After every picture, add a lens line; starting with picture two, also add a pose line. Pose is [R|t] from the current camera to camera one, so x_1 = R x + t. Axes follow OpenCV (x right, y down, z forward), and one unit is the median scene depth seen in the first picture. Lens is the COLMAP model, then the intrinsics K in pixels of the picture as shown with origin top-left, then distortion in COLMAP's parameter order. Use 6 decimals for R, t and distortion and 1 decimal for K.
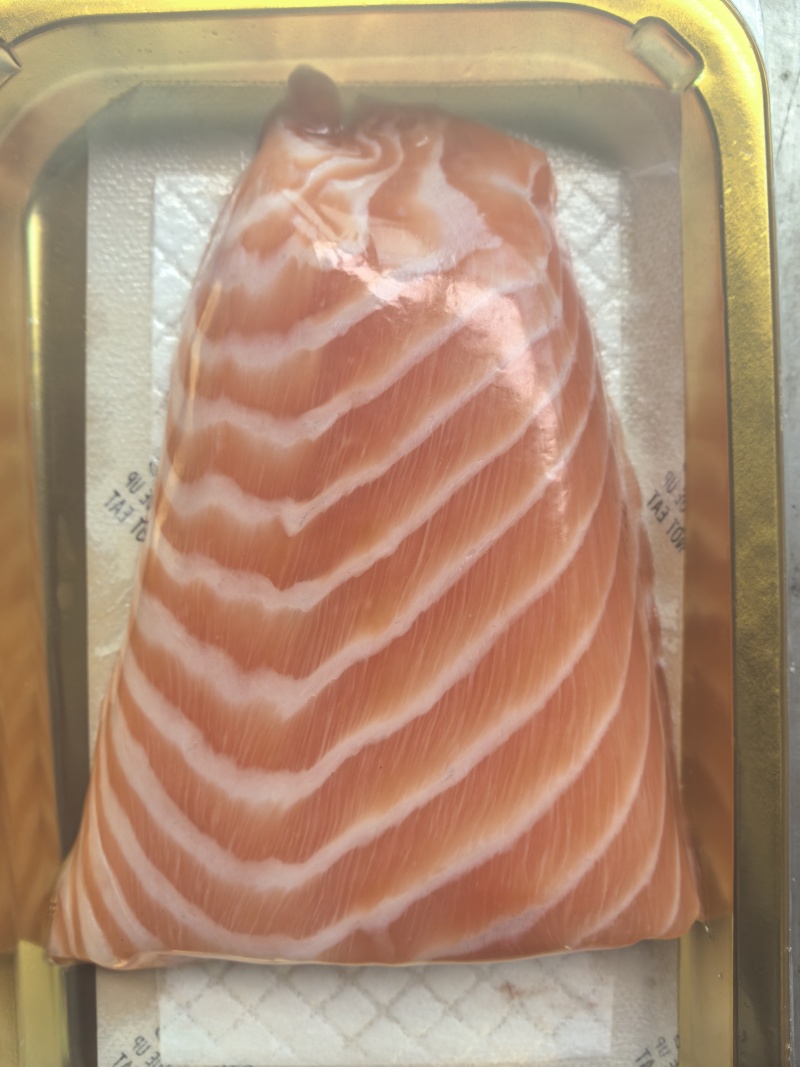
lens RADIAL K [[840.9, 0, 405.6], [0, 840.9, 530.0], [0, 0, 1]] dist [0.001297, -0.004341]
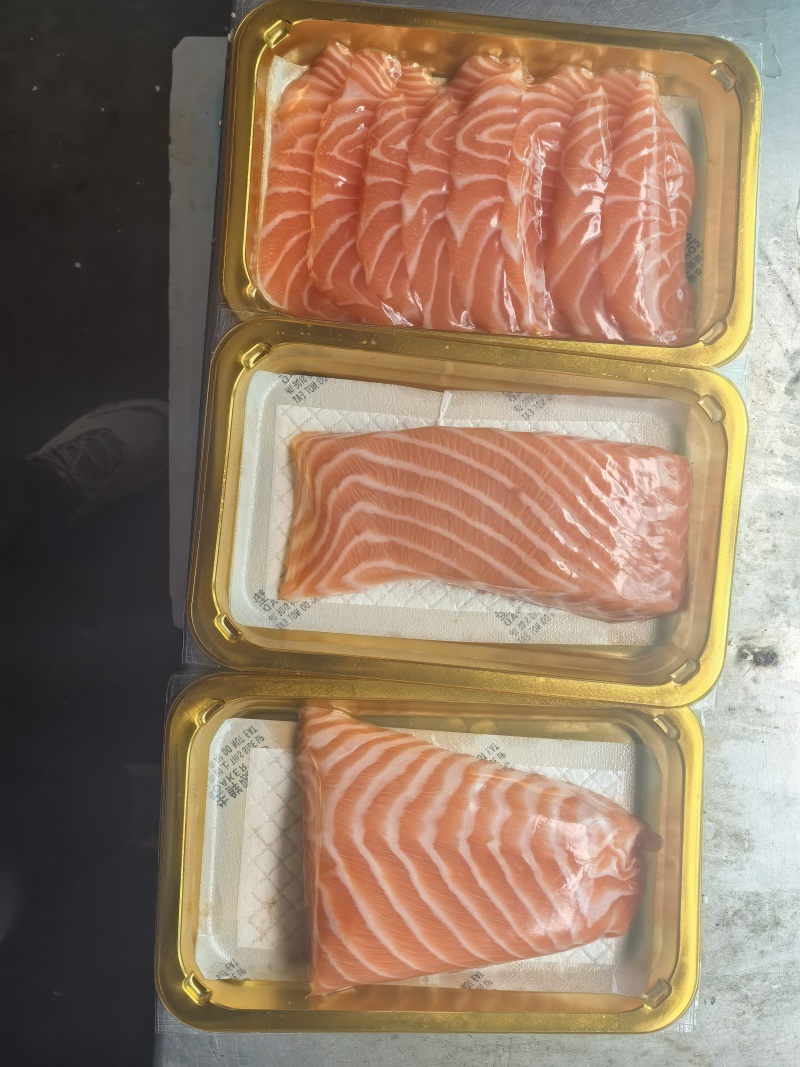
lens RADIAL K [[840.9, 0, 397.3], [0, 840.9, 530.6], [0, 0, 1]] dist [0.001297, -0.004341]
pose [[-0.069169, 0.995630, -0.062746, -0.941236], [-0.993003, -0.074748, -0.091417, 0.607727], [-0.095707, 0.055984, 0.993834, -1.679908]]
